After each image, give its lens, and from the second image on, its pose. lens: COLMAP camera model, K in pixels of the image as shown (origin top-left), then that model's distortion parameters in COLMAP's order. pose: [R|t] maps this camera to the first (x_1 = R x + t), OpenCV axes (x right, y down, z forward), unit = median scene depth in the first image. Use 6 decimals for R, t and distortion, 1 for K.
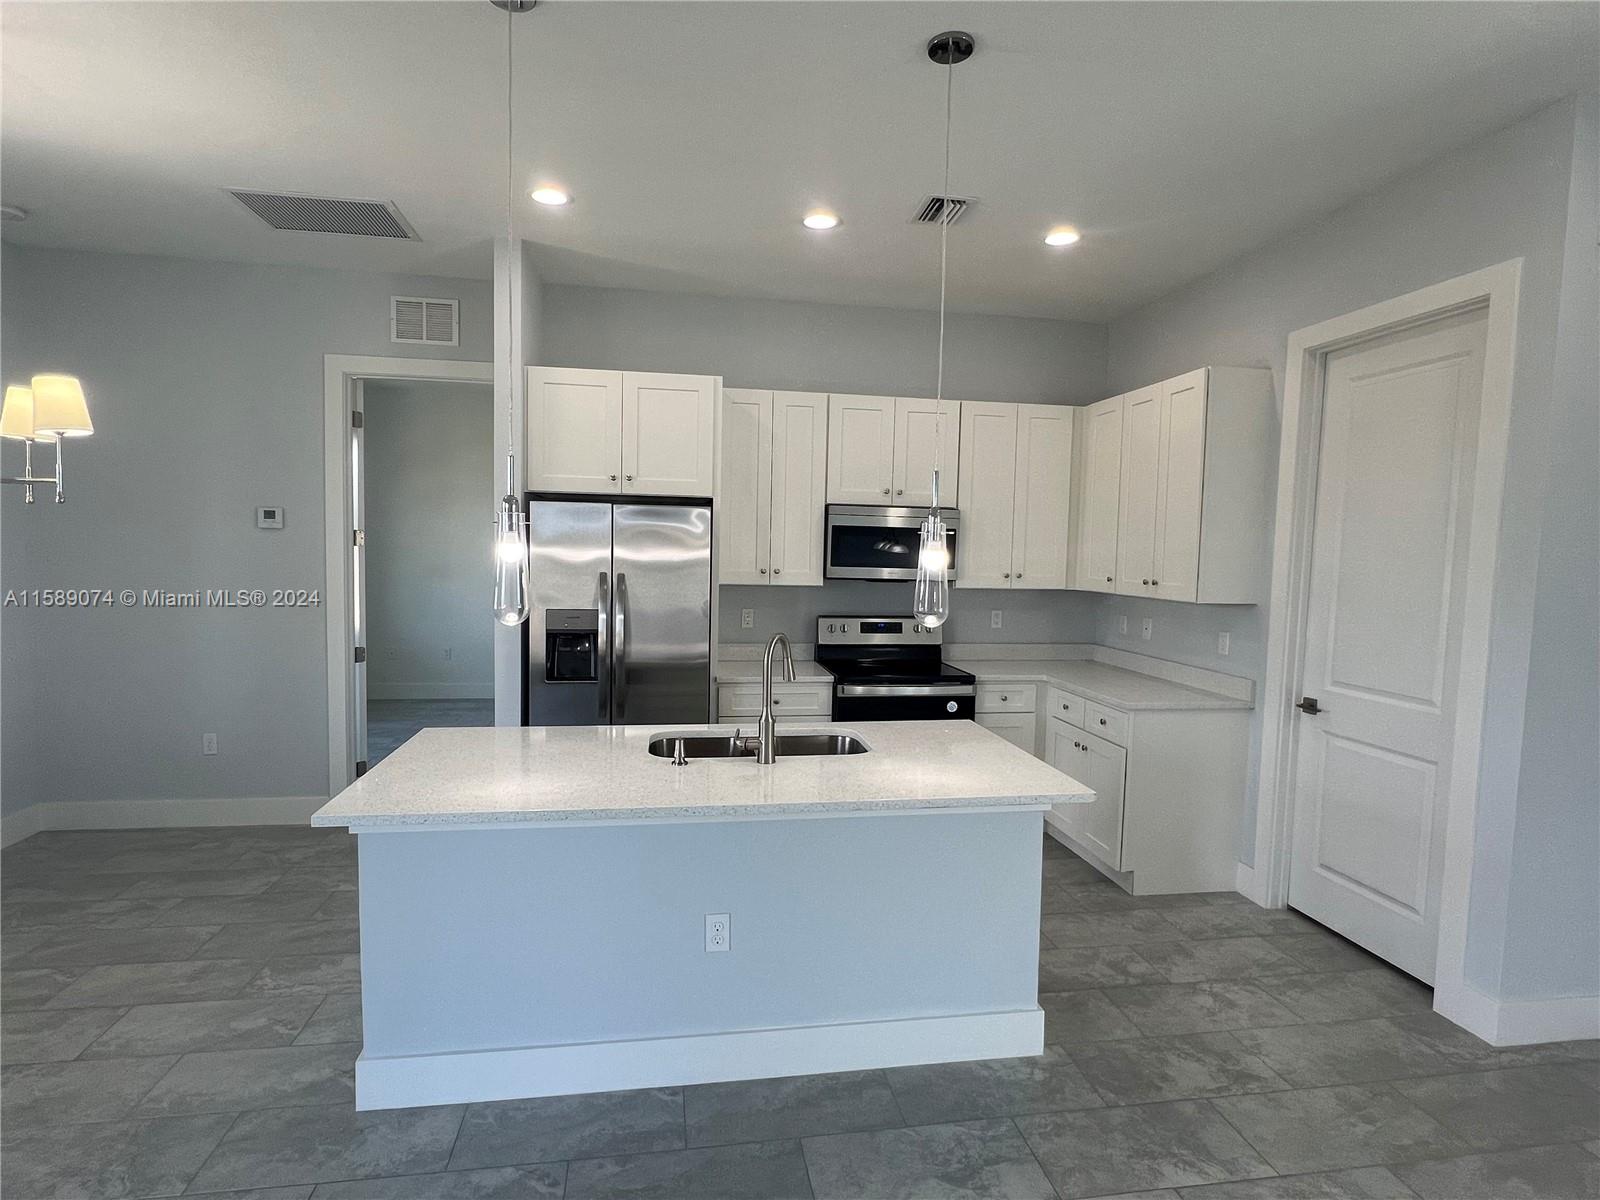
lens RADIAL K [[843.4, 0, 801.5], [0, 843.4, 602.0], [0, 0, 1]] dist [-0.006821, 0.000140]
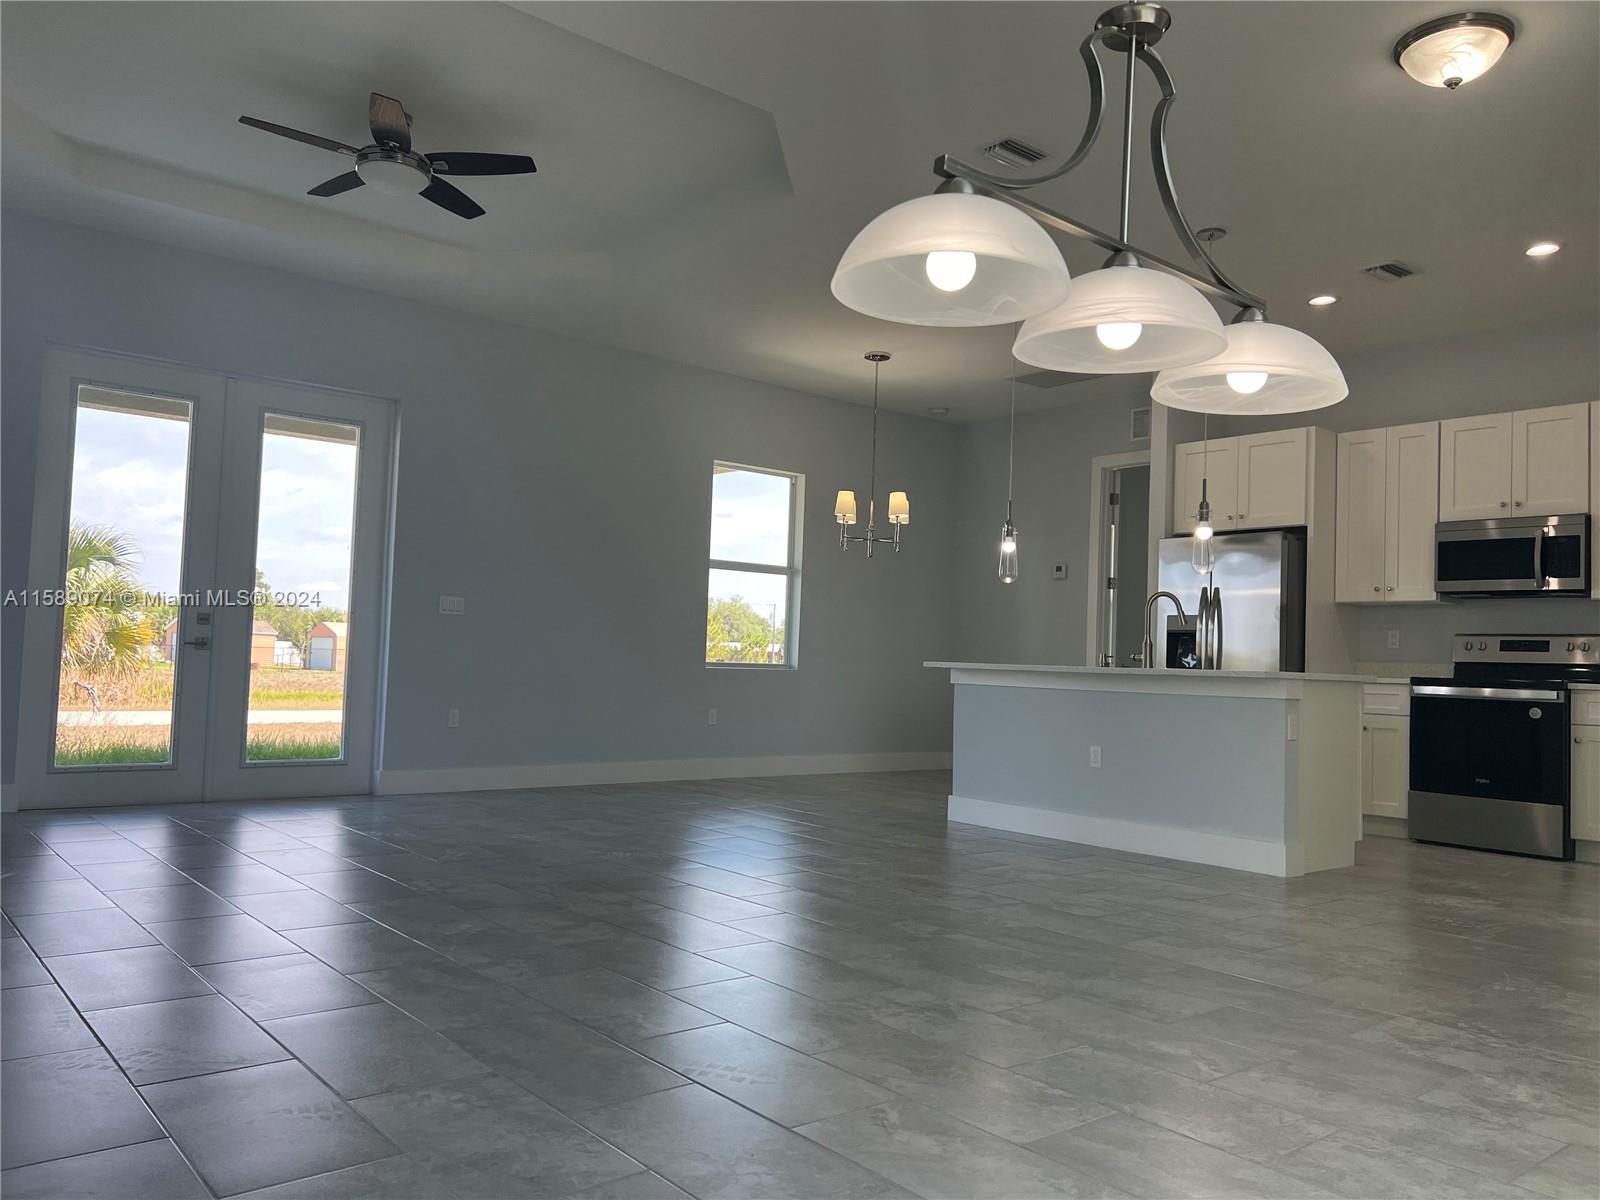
lens RADIAL K [[1194.3, 0, 795.3], [0, 1194.3, 595.0], [0, 0, 1]] dist [0.066503, -0.015251]
pose [[0.495969, -0.052019, -0.866781, 1.103360], [-0.082906, 0.990807, -0.106901, 0.236393], [0.864374, 0.124881, 0.487097, -0.493328]]
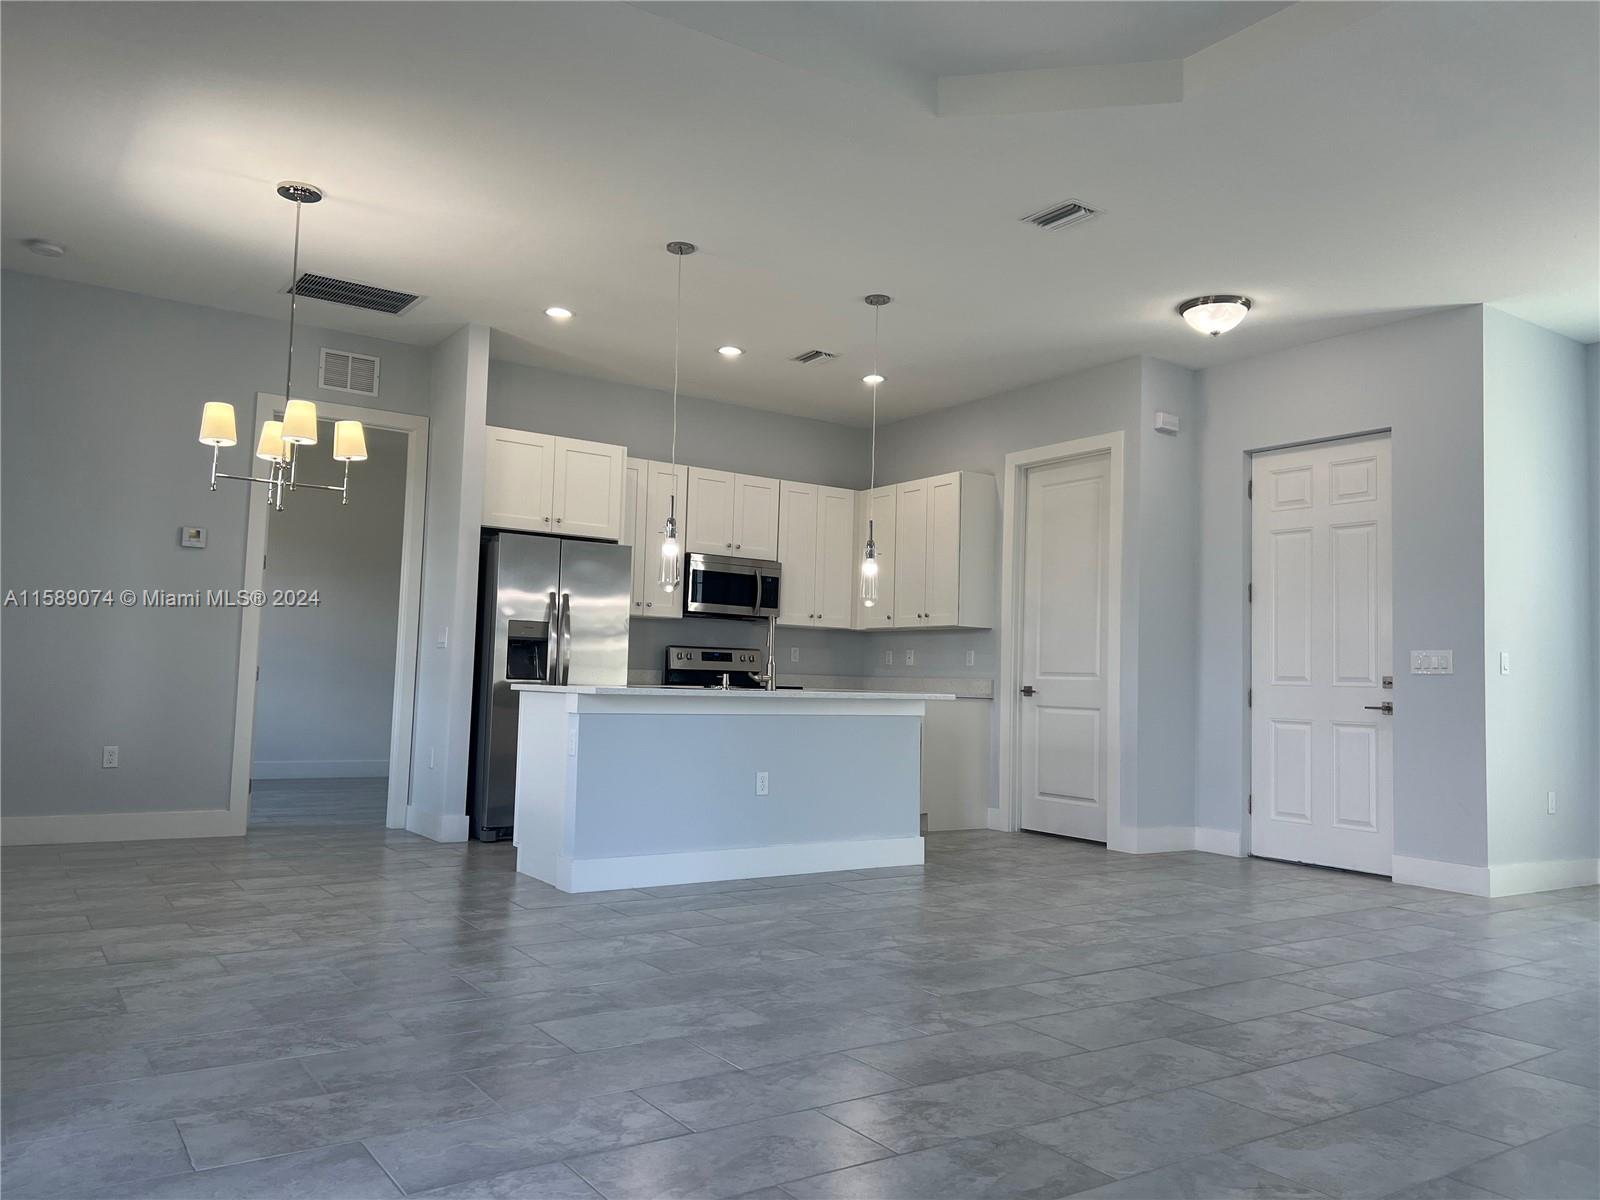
lens RADIAL K [[1194.3, 0, 792.8], [0, 1194.3, 589.5], [0, 0, 1]] dist [0.066503, -0.015251]
pose [[0.907689, 0.037217, 0.417989, -0.660337], [0.019897, 0.991122, -0.131455, 0.203157], [-0.419171, 0.127637, 0.898891, -0.758817]]
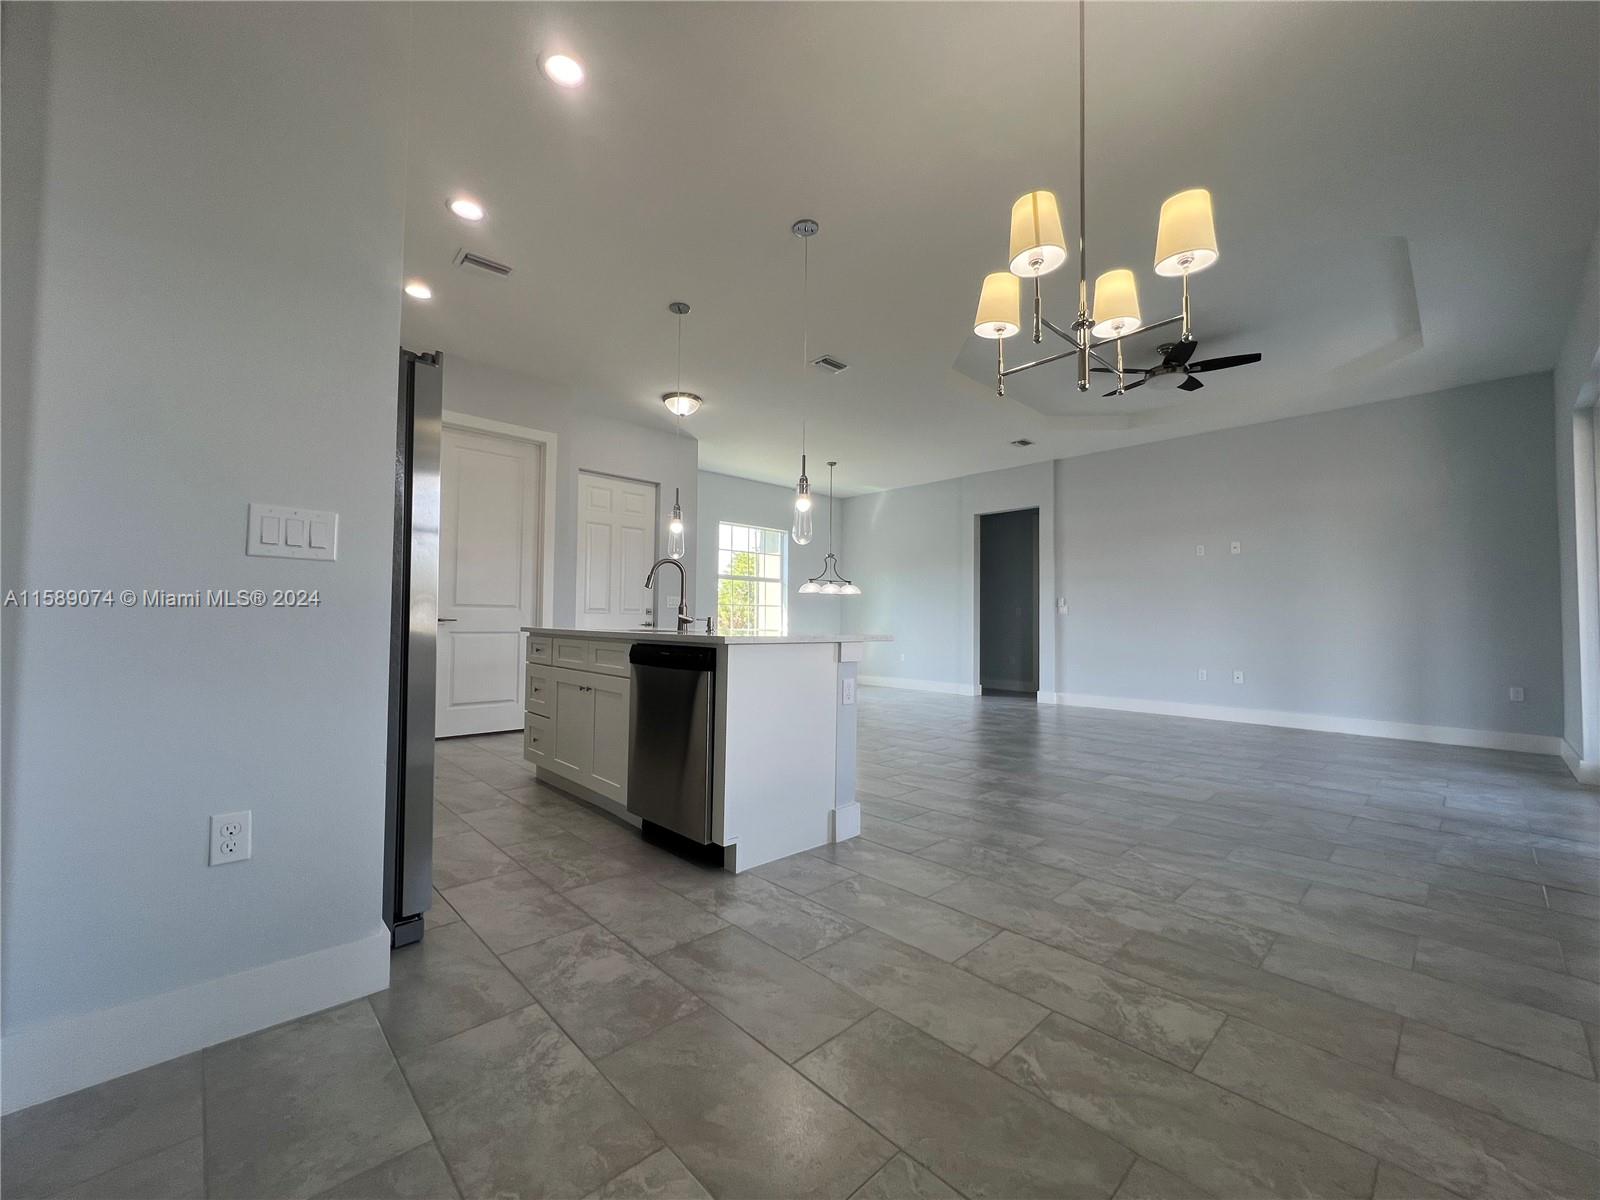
lens RADIAL K [[639.4, 0, 803.6], [0, 639.4, 601.5], [0, 0, 1]] dist [0.002842, 0.000294]
pose [[-0.560068, -0.001913, 0.828445, -0.886161], [0.031001, 0.999249, 0.023265, 0.069755], [-0.827867, 0.038713, -0.559587, 1.045500]]
